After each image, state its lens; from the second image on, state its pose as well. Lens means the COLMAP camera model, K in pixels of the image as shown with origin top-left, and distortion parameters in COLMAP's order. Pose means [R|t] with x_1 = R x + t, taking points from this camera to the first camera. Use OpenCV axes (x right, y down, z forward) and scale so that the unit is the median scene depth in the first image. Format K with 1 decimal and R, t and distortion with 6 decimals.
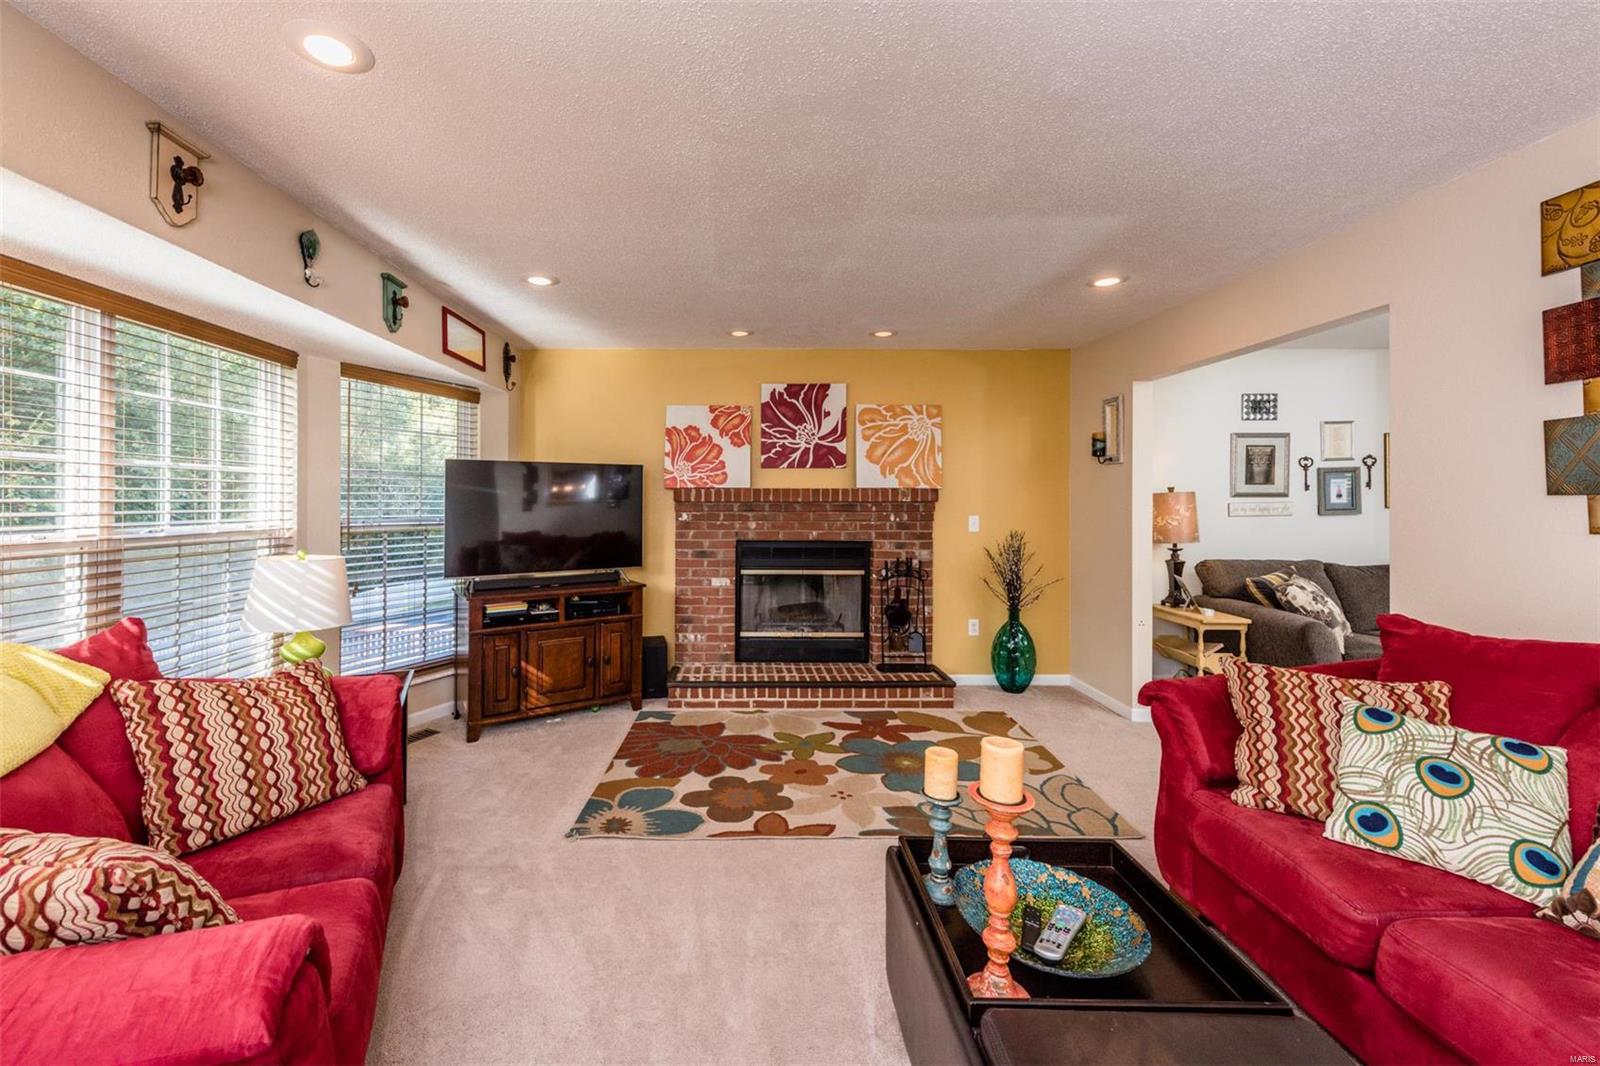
lens RADIAL K [[716.9, 0, 797.1], [0, 716.9, 490.9], [0, 0, 1]] dist [0.002785, 0.000519]
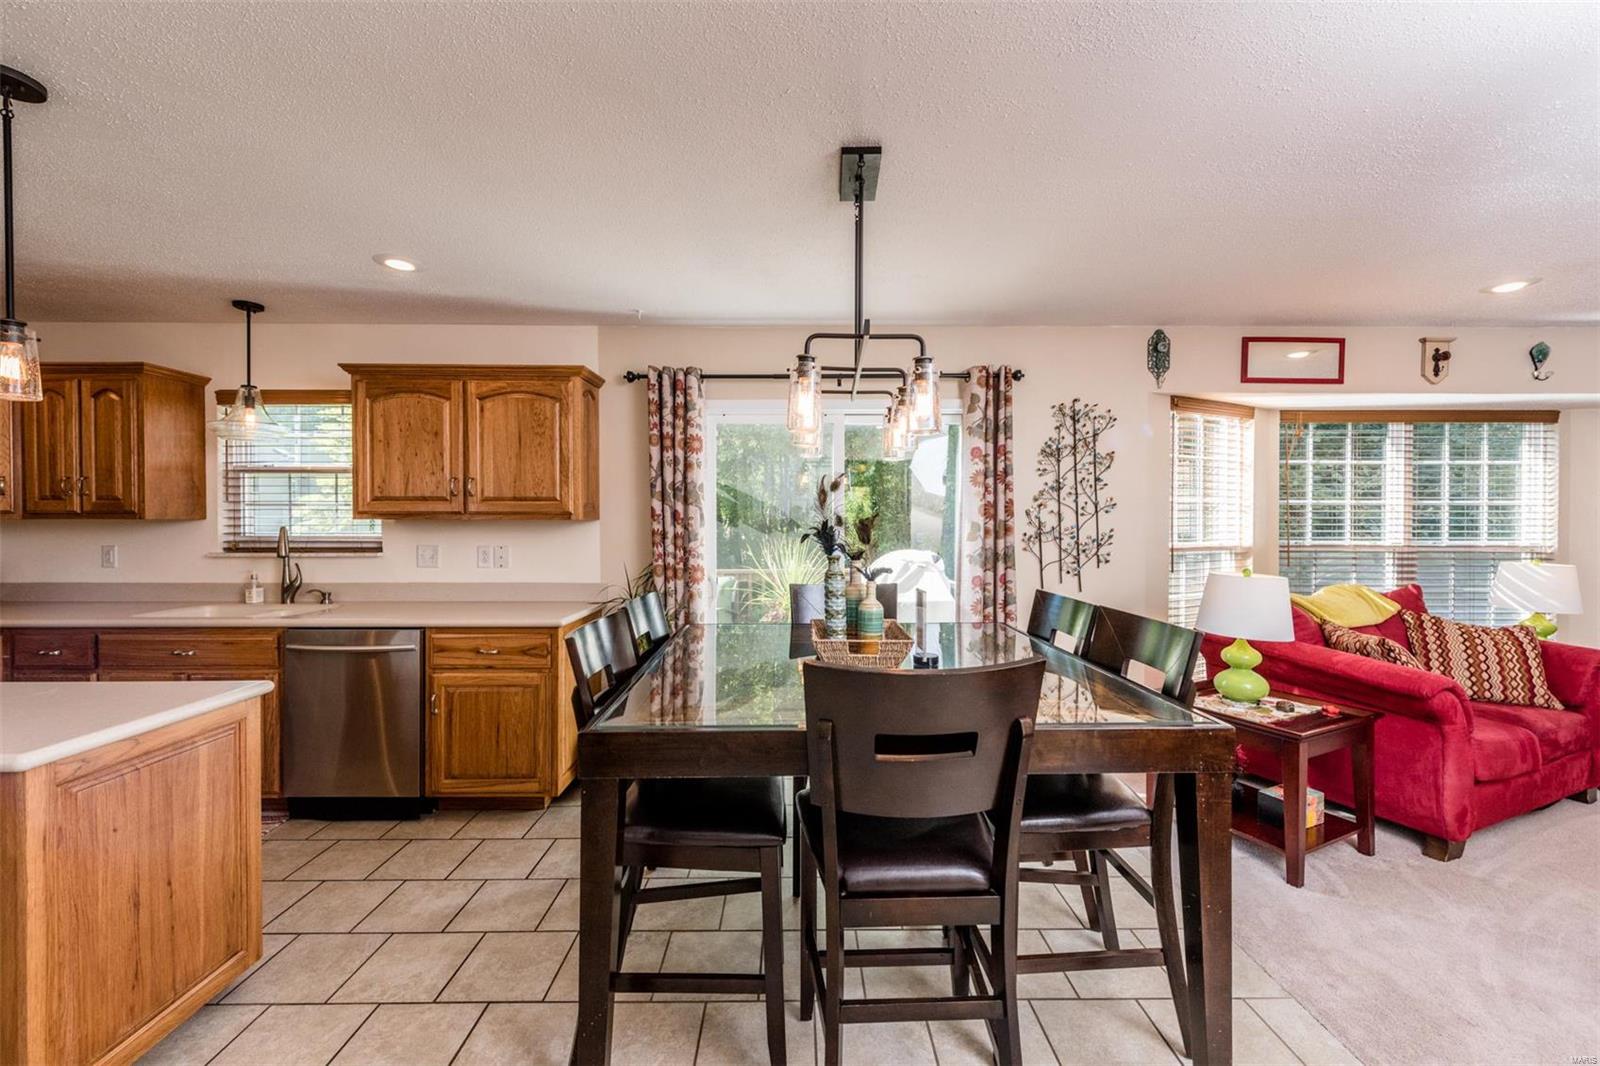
lens RADIAL K [[632.0, 0, 810.4], [0, 632.0, 532.7], [0, 0, 1]] dist [0.013333, -0.005659]
pose [[0.021193, 0.015713, -0.999652, 0.436848], [0.010032, 0.999823, 0.015928, -0.004755], [0.999725, -0.010366, 0.021032, -0.385759]]
